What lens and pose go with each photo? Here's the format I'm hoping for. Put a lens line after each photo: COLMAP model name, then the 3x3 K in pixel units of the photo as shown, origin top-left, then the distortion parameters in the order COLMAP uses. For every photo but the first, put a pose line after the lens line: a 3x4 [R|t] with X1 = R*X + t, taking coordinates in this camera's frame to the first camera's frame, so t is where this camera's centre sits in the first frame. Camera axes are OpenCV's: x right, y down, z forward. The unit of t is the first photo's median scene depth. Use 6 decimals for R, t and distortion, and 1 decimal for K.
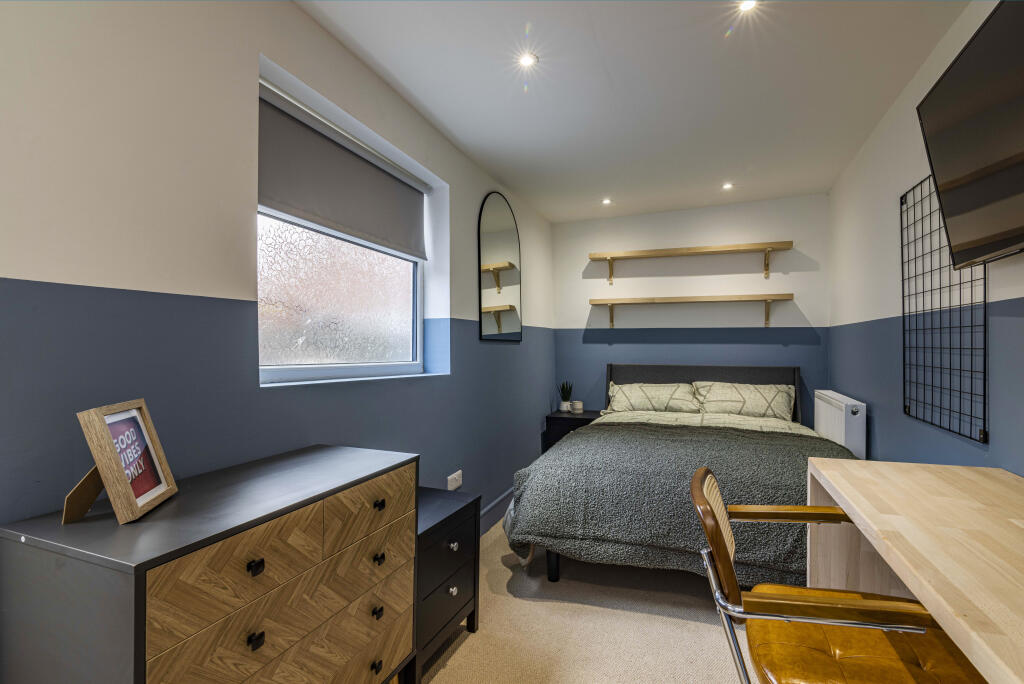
lens RADIAL K [[481.6, 0, 512.2], [0, 481.6, 349.5], [0, 0, 1]] dist [0.002430, 0.000080]
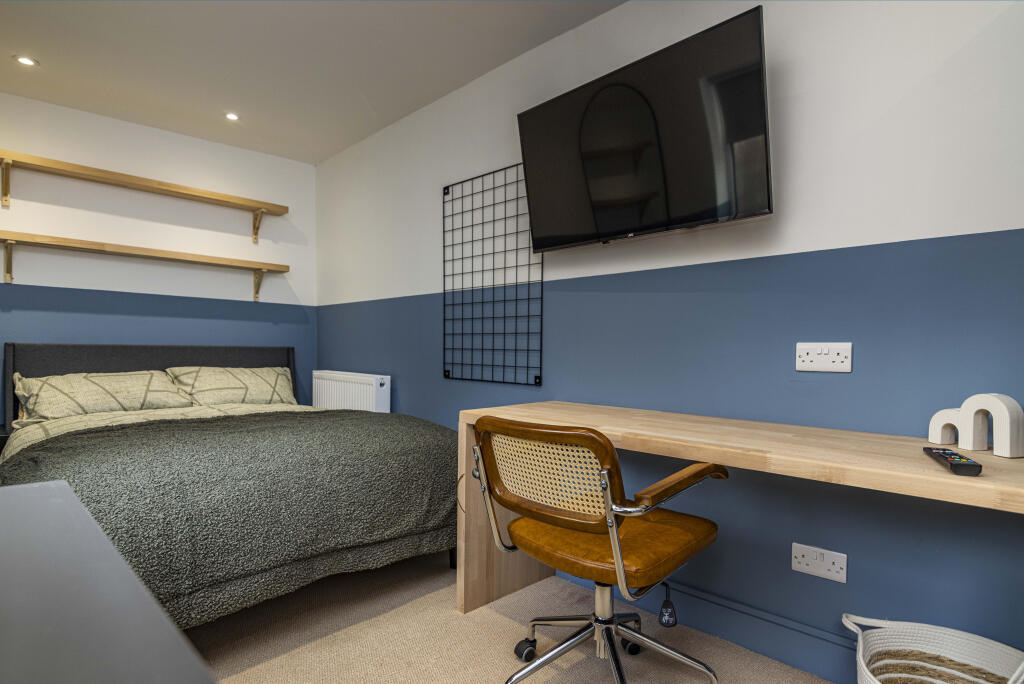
lens RADIAL K [[559.9, 0, 511.9], [0, 559.9, 368.2], [0, 0, 1]] dist [0.000368, 0.000847]
pose [[0.394962, -0.020756, 0.918463, -0.215842], [-0.005860, 0.999667, 0.025111, 0.046586], [-0.918679, -0.015300, 0.394709, 0.198135]]
